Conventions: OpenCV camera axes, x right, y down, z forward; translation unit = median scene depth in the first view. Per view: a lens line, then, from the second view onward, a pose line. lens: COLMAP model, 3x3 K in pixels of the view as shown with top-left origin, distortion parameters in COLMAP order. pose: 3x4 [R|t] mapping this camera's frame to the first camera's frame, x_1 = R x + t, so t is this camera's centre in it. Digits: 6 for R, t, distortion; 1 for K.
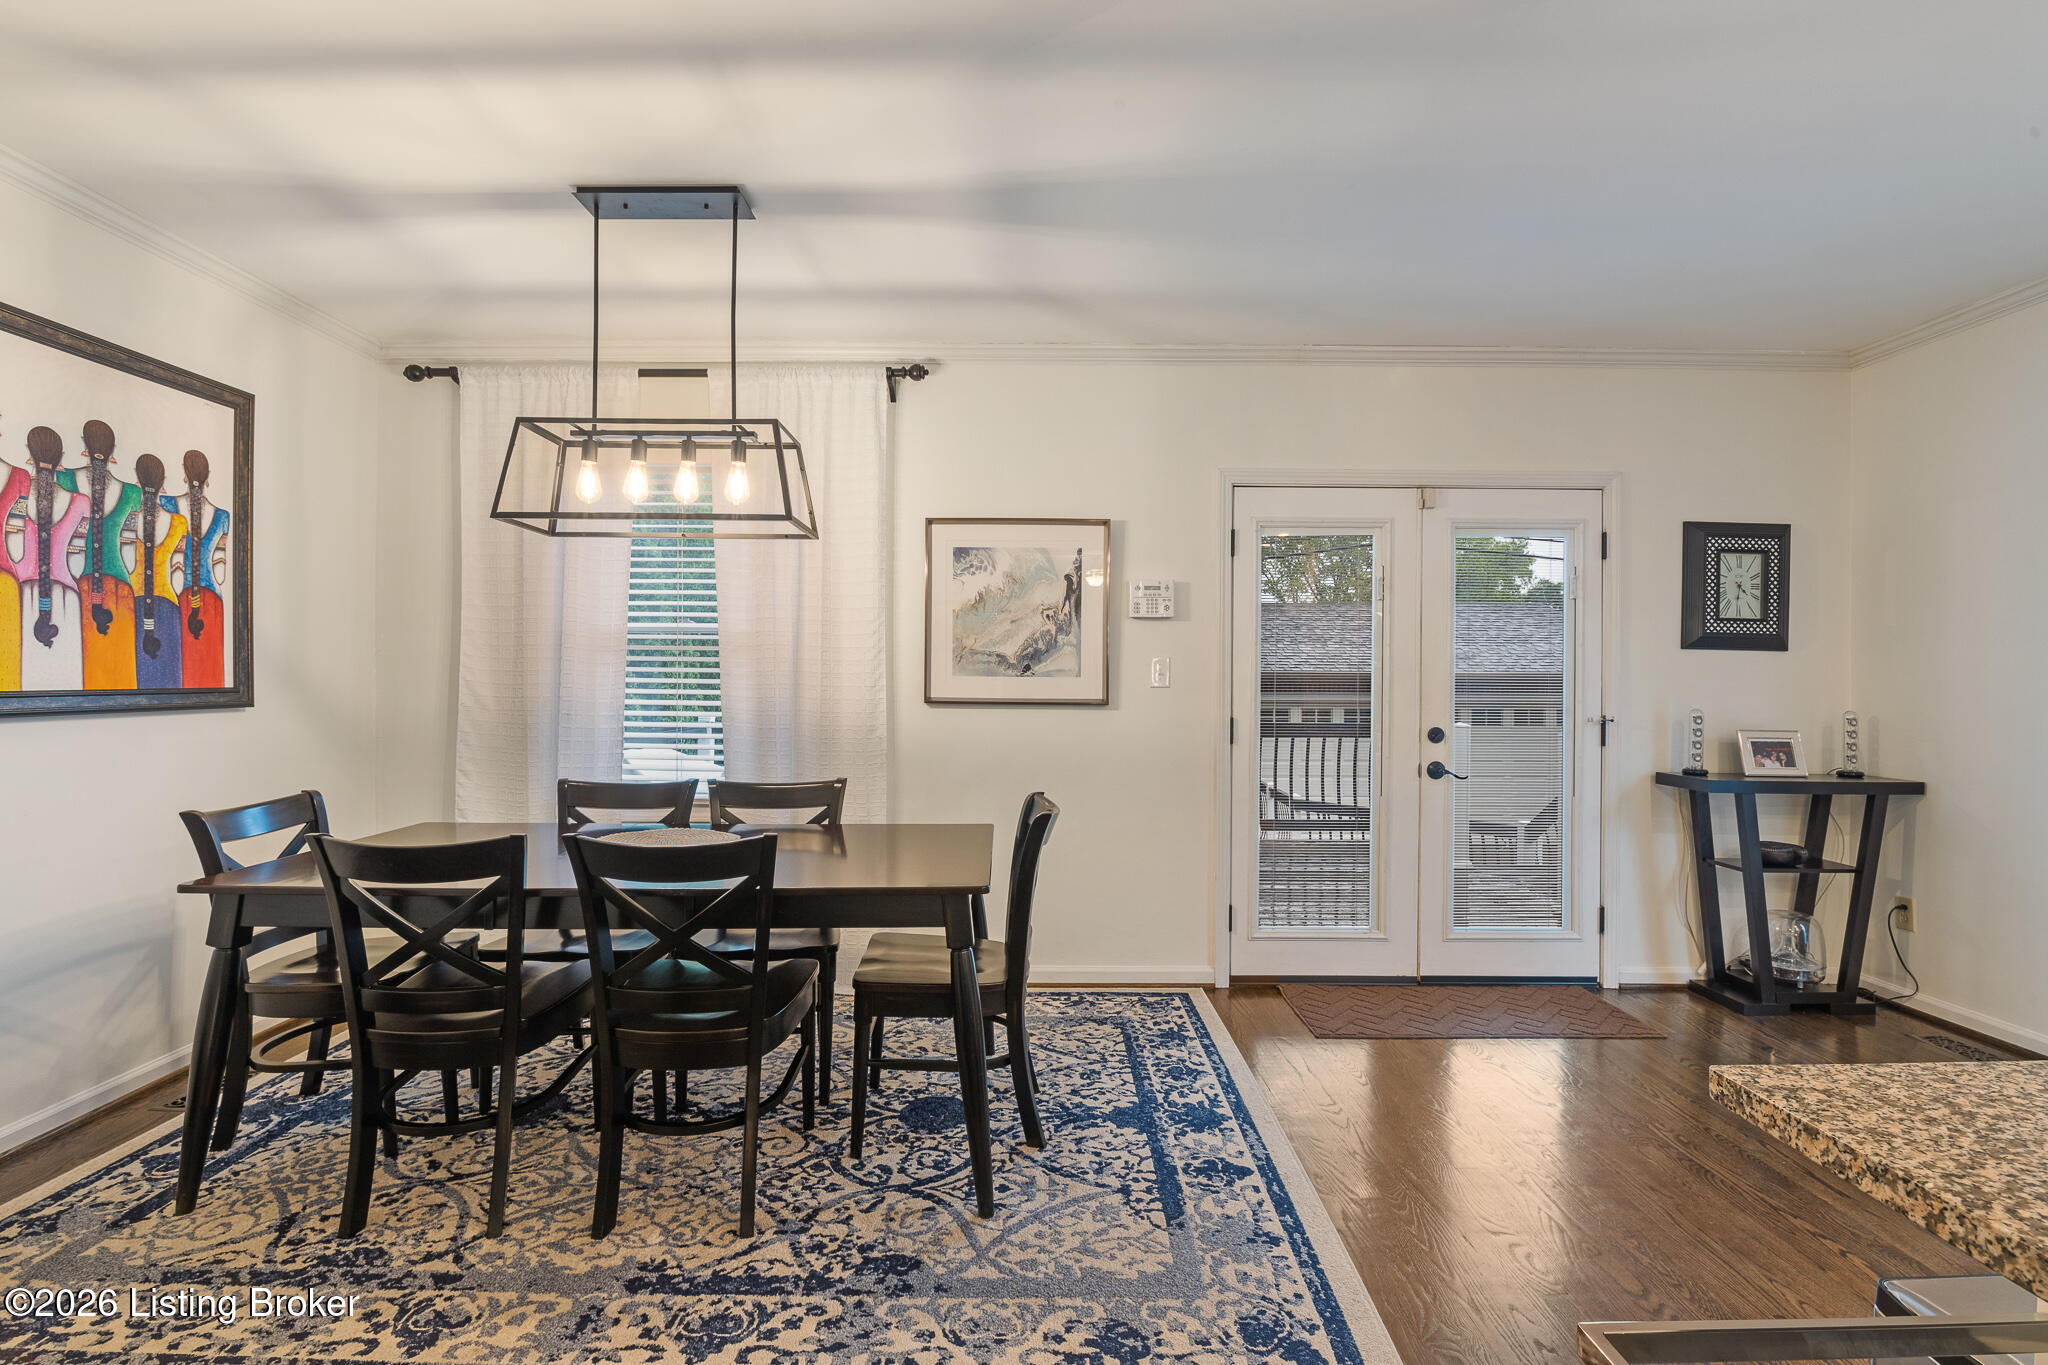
lens RADIAL K [[941.4, 0, 1016.4], [0, 941.4, 682.6], [0, 0, 1]] dist [-0.009607, -0.005032]
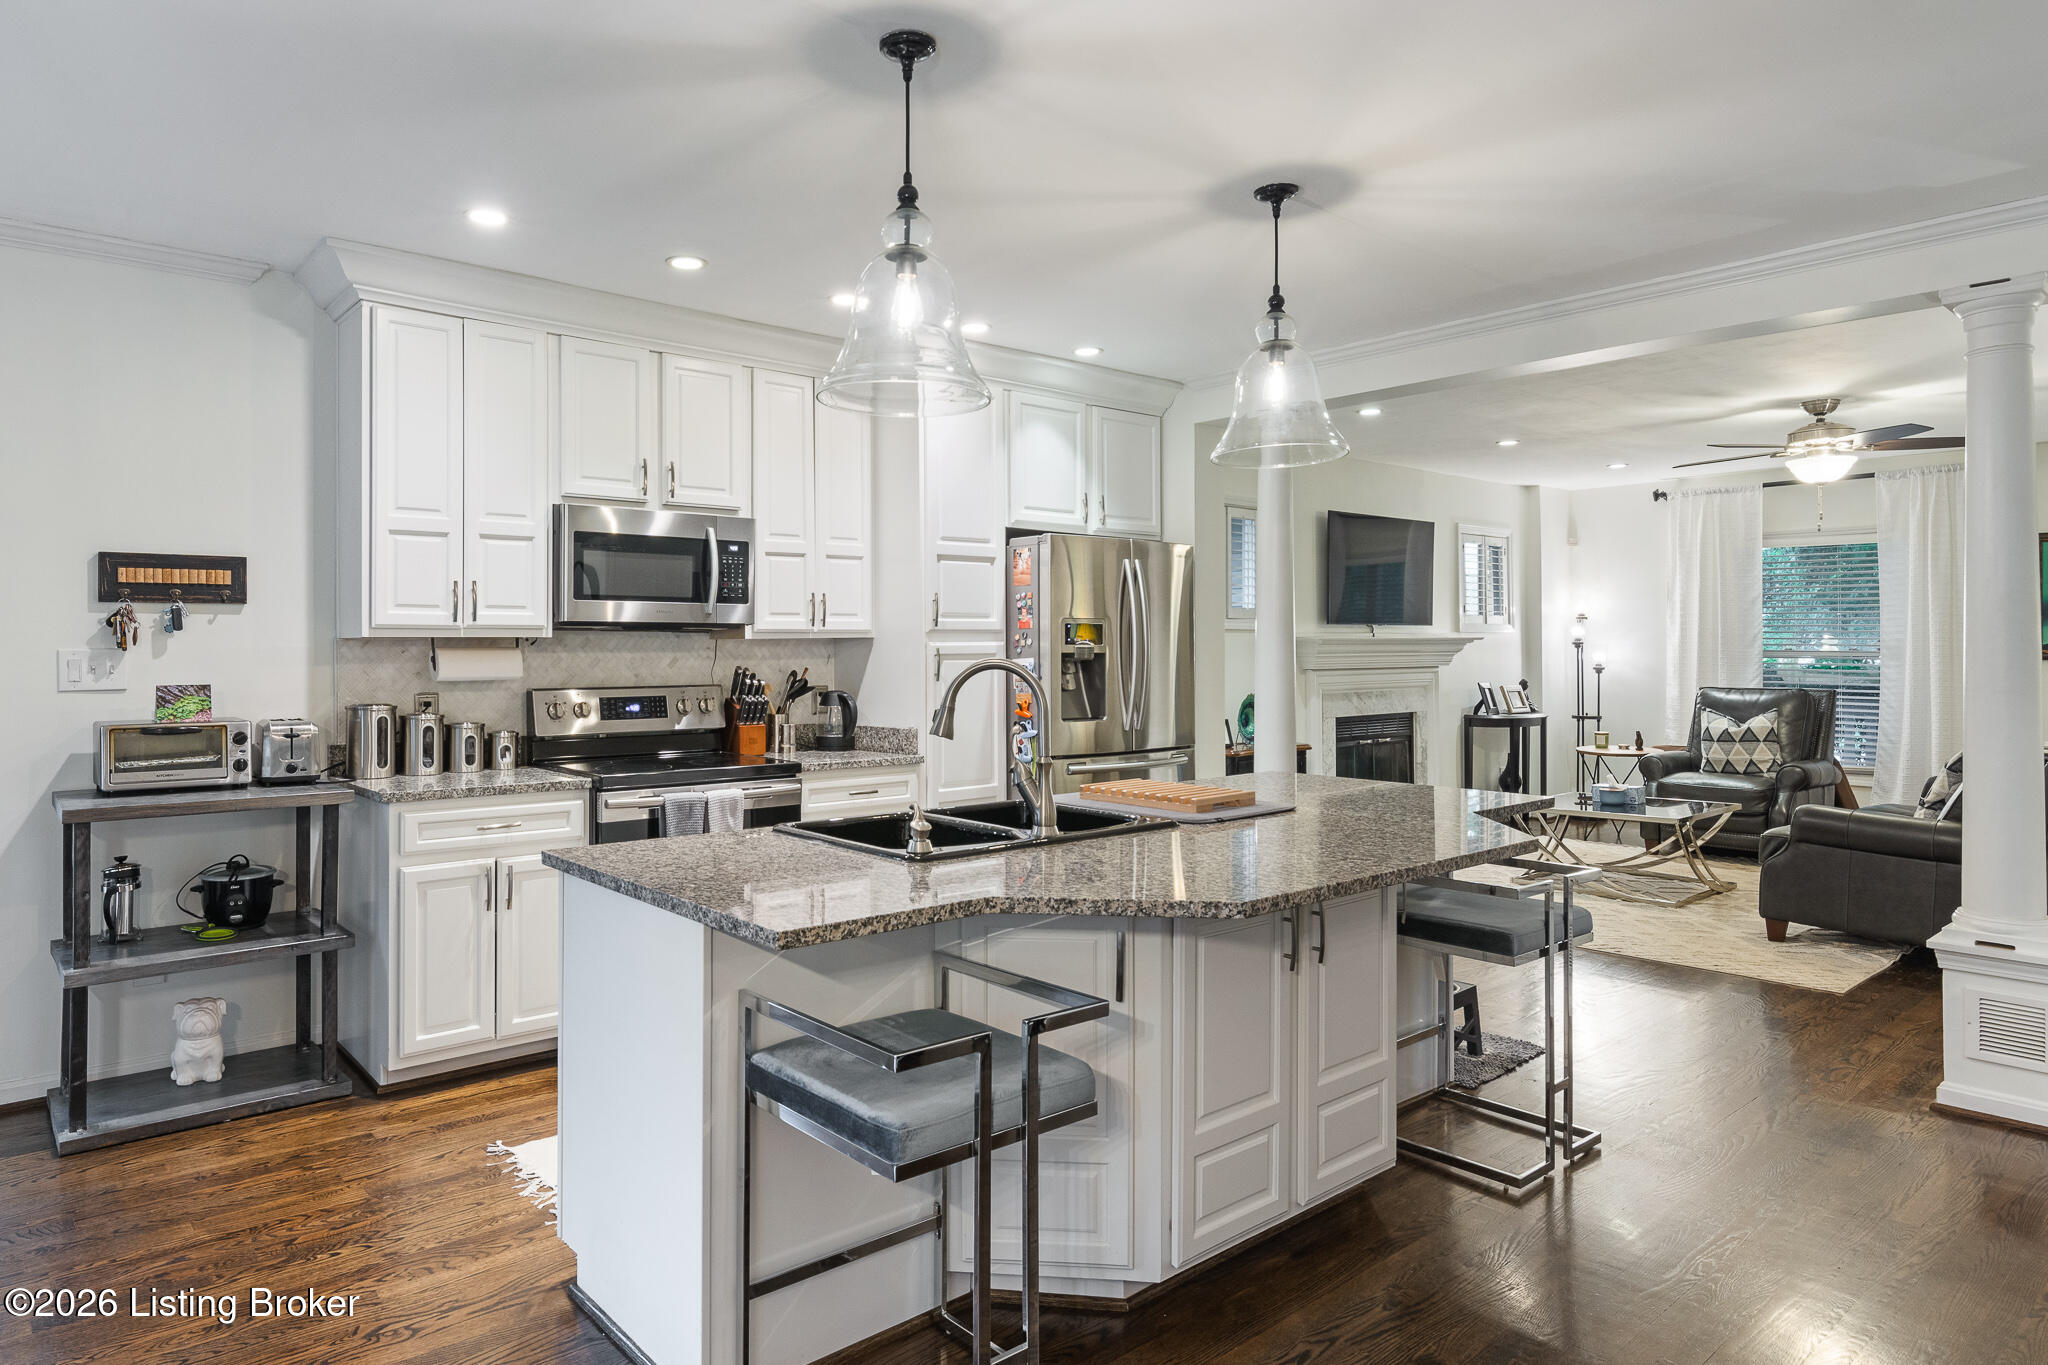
lens RADIAL K [[1223.0, 0, 905.2], [0, 1223.0, 636.1], [0, 0, 1]] dist [0.000188, -0.000047]
pose [[-0.625163, 0.002622, 0.780490, -0.281550], [-0.001291, 0.999990, -0.004393, -0.030835], [-0.780493, -0.003754, -0.625153, 0.534315]]
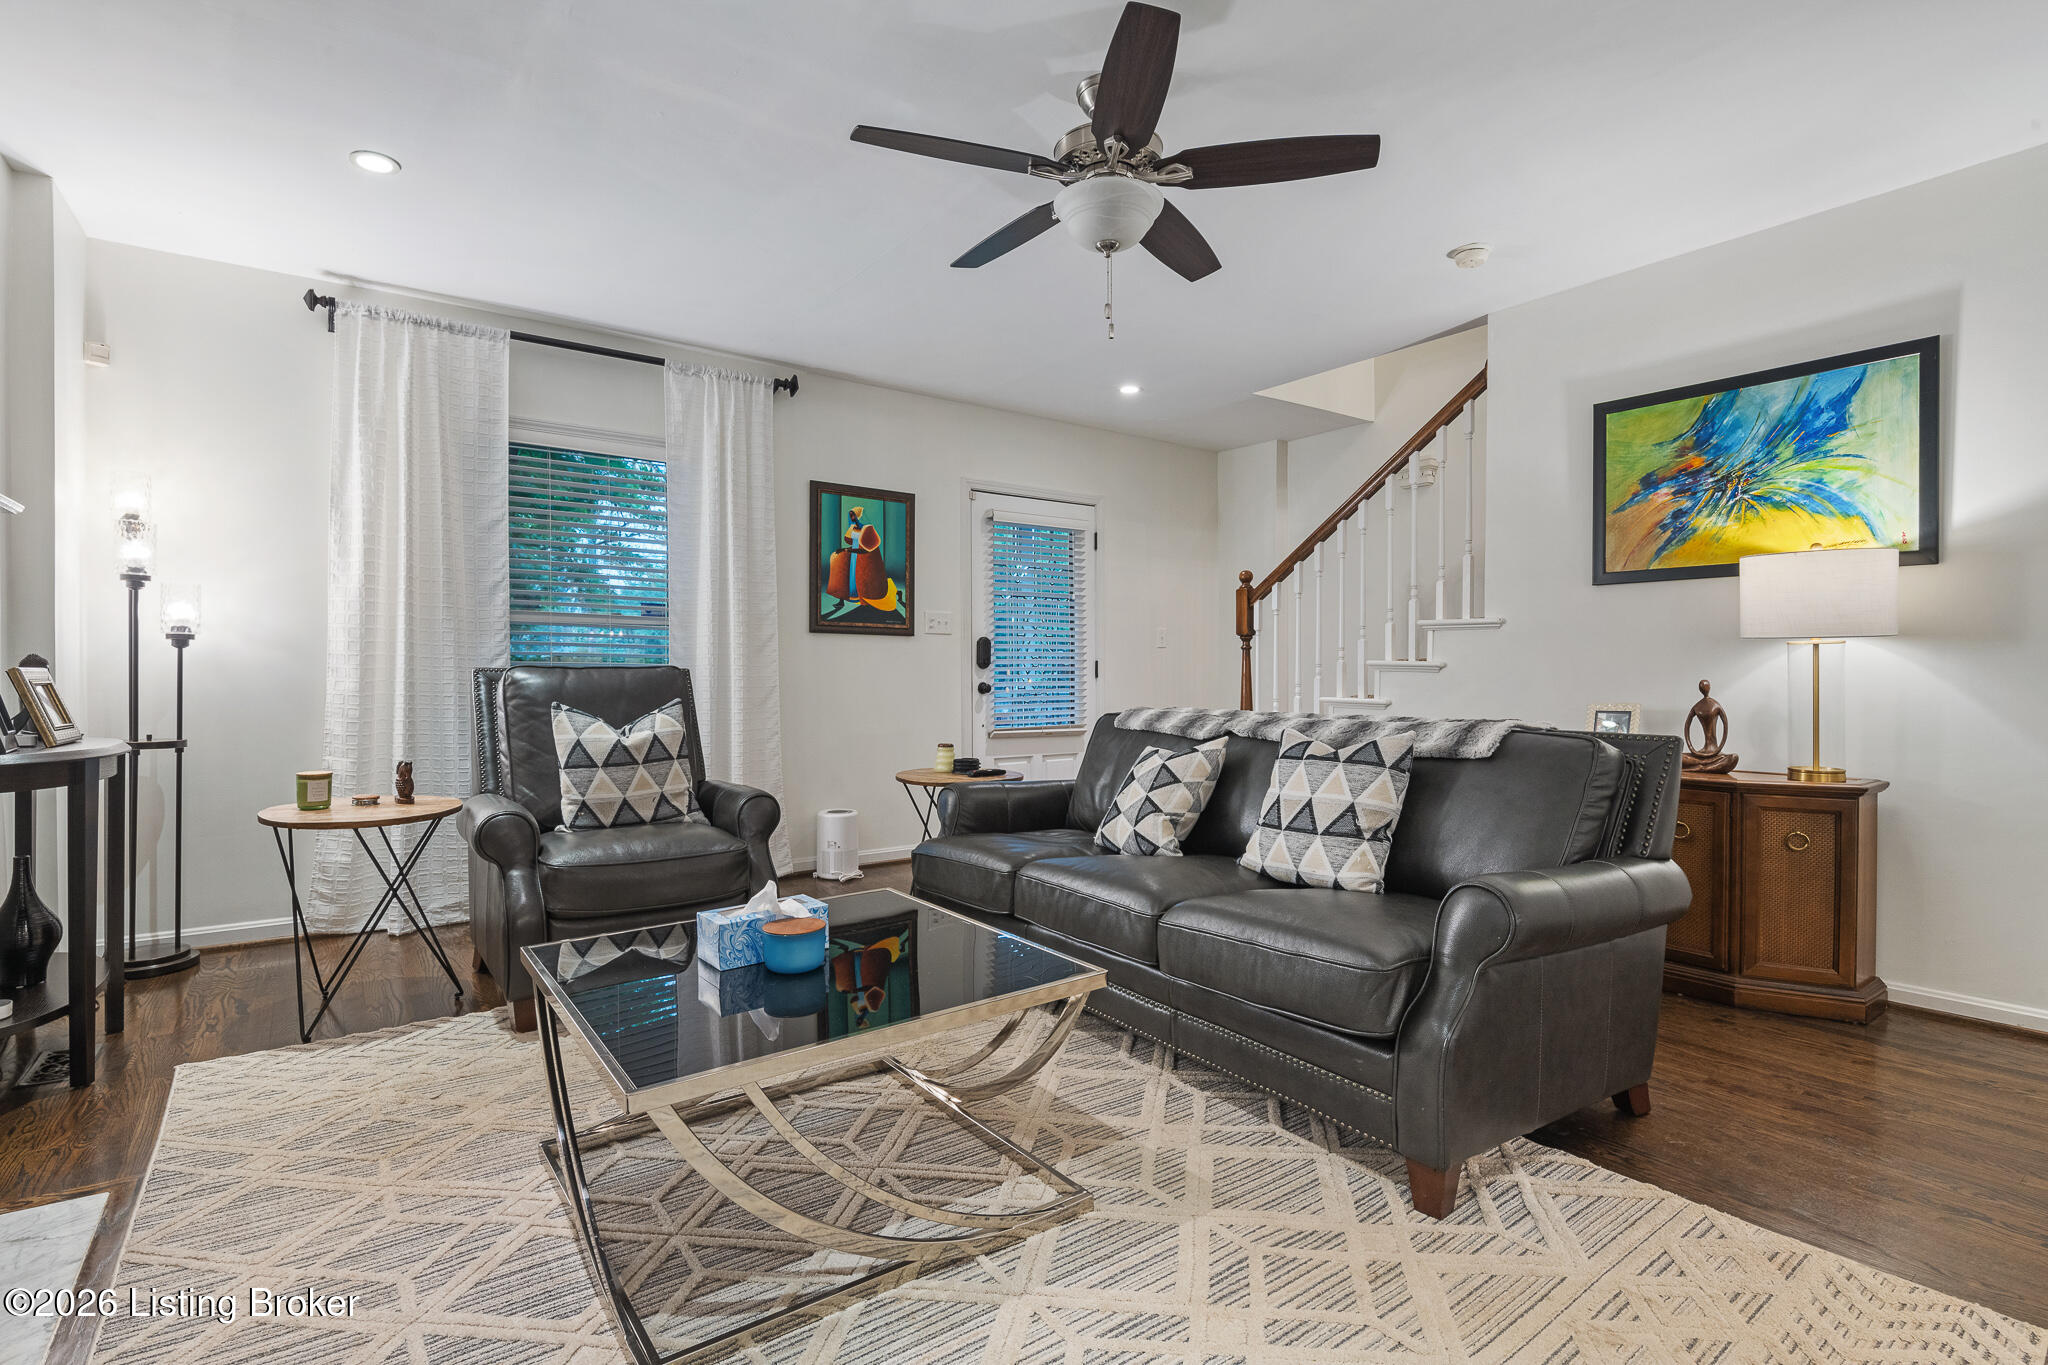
lens RADIAL K [[976.0, 0, 1019.7], [0, 976.0, 680.4], [0, 0, 1]] dist [-0.004719, -0.001167]
pose [[-0.805404, -0.003240, -0.592717, 0.739094], [-0.005784, 0.999980, 0.002393, 0.061289], [0.592697, 0.005355, -0.805407, -1.004756]]
